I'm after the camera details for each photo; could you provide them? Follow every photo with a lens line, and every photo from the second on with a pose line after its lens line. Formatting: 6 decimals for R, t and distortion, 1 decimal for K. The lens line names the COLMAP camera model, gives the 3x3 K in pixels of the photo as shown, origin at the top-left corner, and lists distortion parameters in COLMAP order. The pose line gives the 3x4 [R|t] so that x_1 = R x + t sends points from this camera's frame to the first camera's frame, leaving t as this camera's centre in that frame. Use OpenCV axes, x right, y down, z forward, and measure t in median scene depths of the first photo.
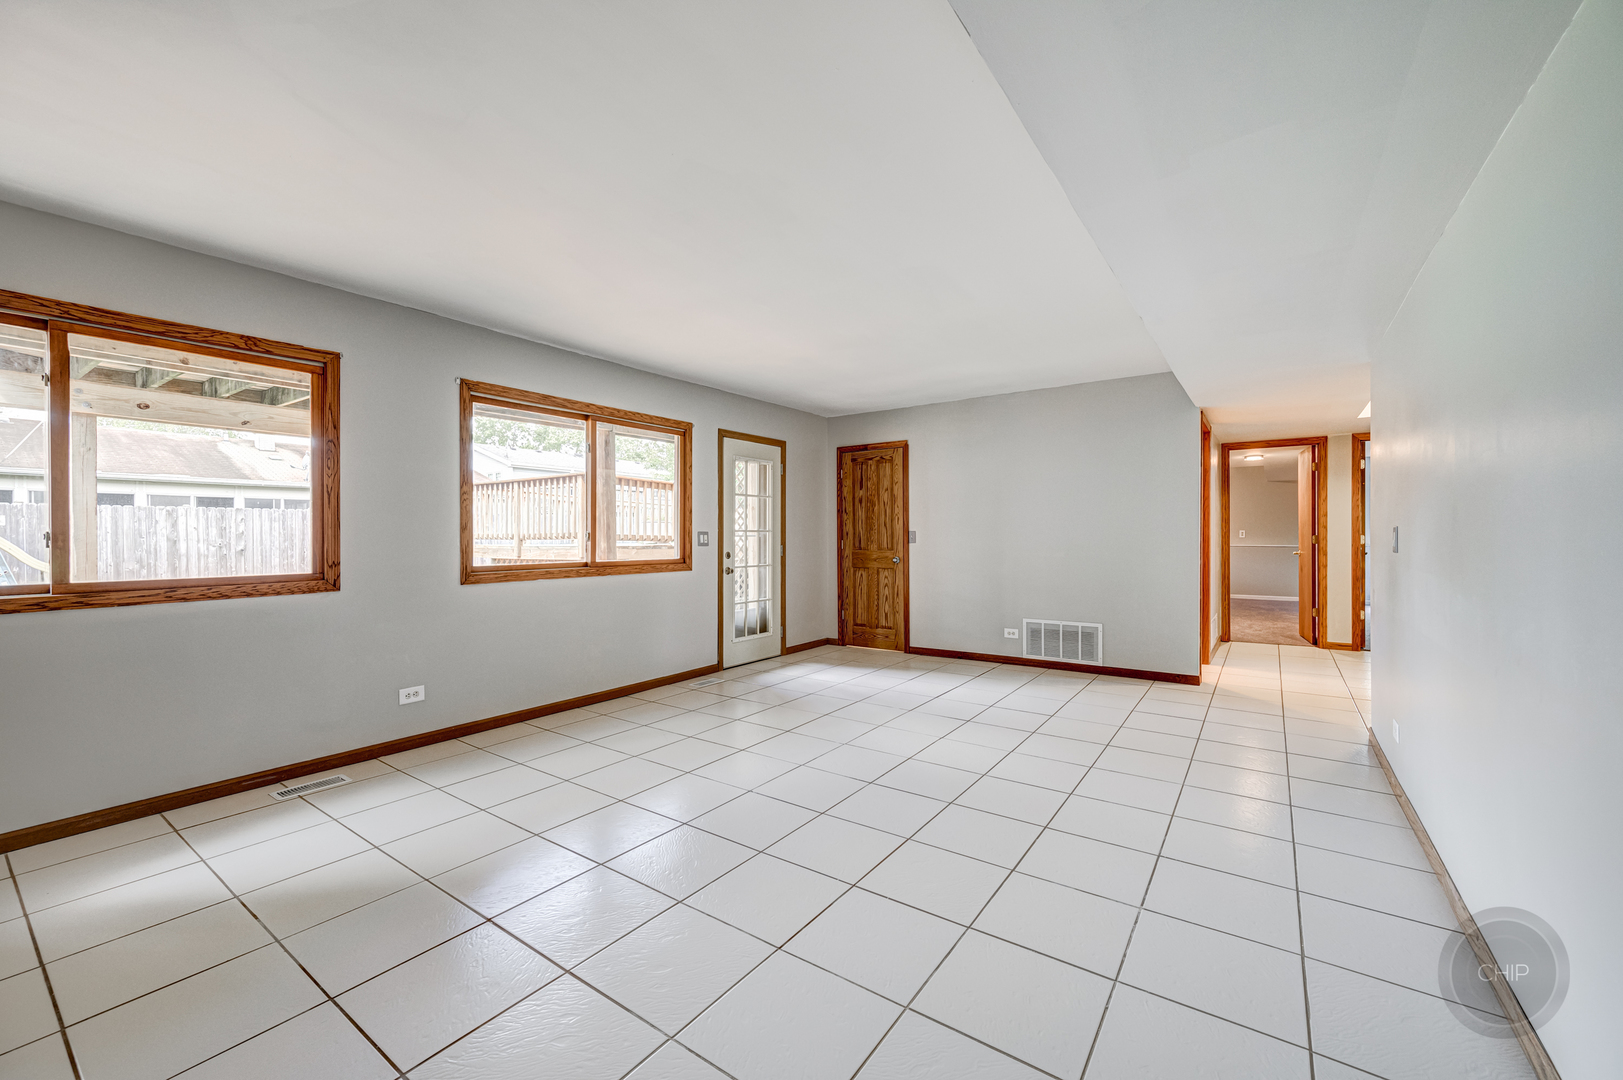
lens RADIAL K [[639.5, 0, 811.5], [0, 639.5, 540.0], [0, 0, 1]] dist [-0.000327, 0.000014]
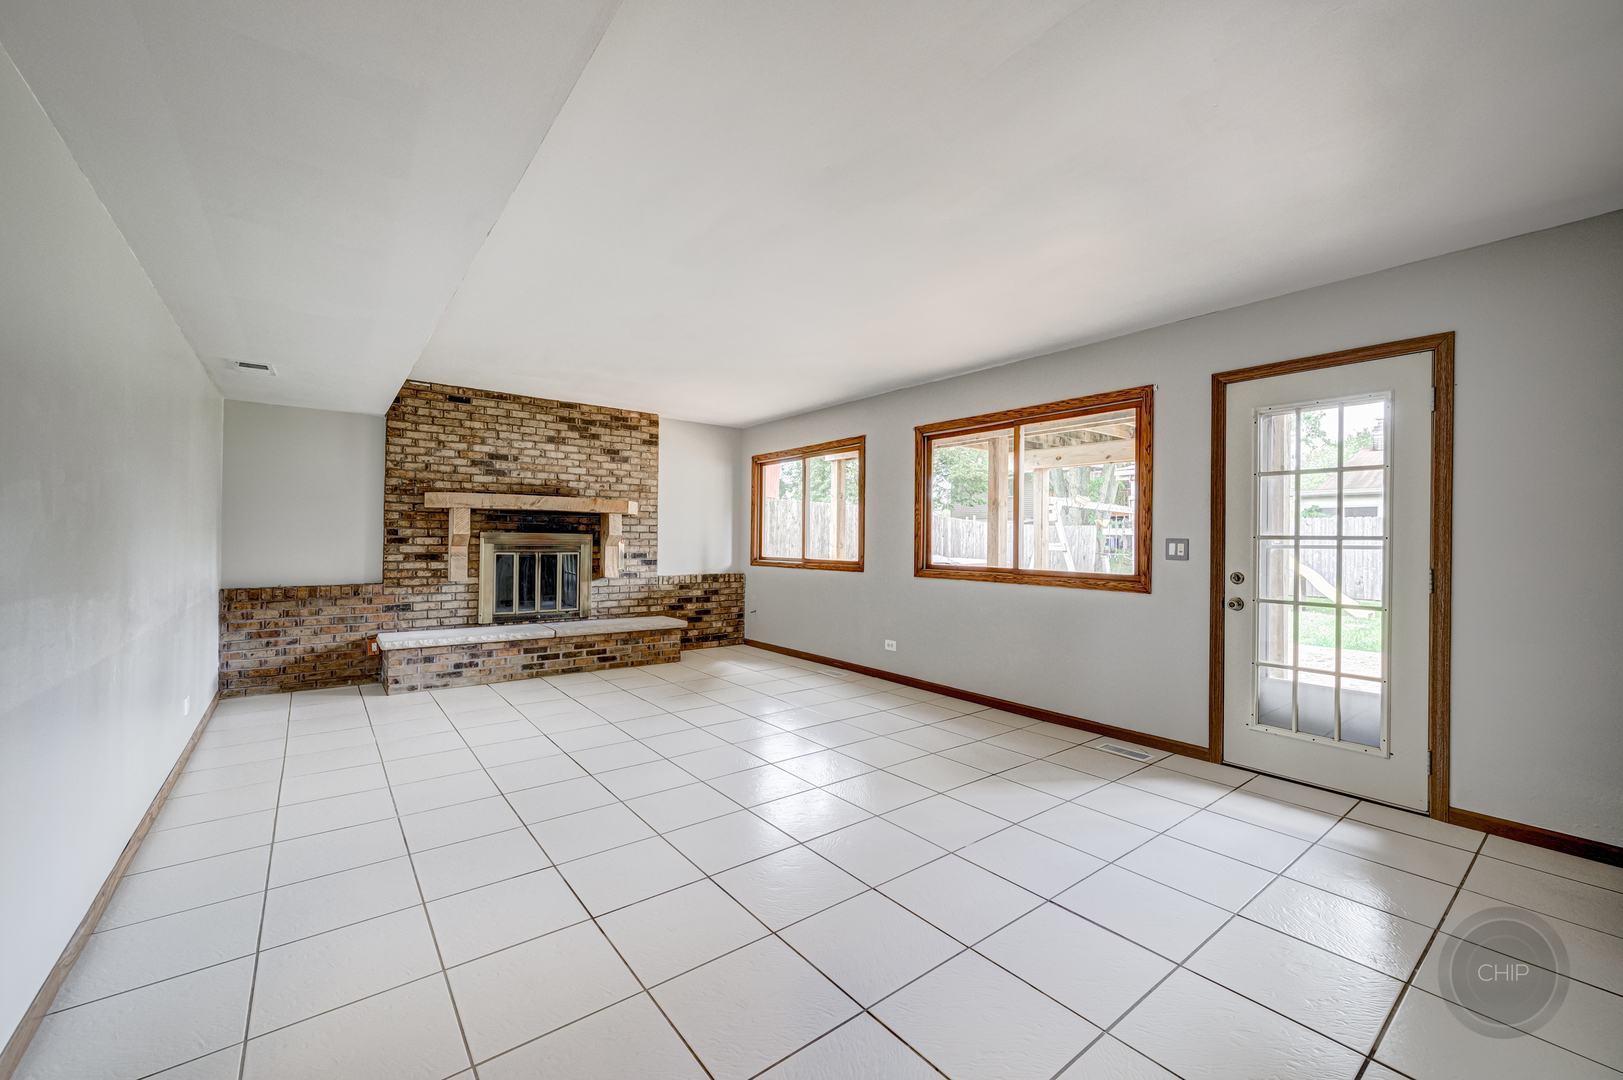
lens RADIAL K [[640.6, 0, 813.8], [0, 640.6, 539.9], [0, 0, 1]] dist [-0.000346, 0.000117]
pose [[-0.285059, -0.000780, -0.958510, 0.588964], [-0.017365, 0.999840, 0.004351, -0.008187], [0.958353, 0.017884, -0.285027, 0.834243]]
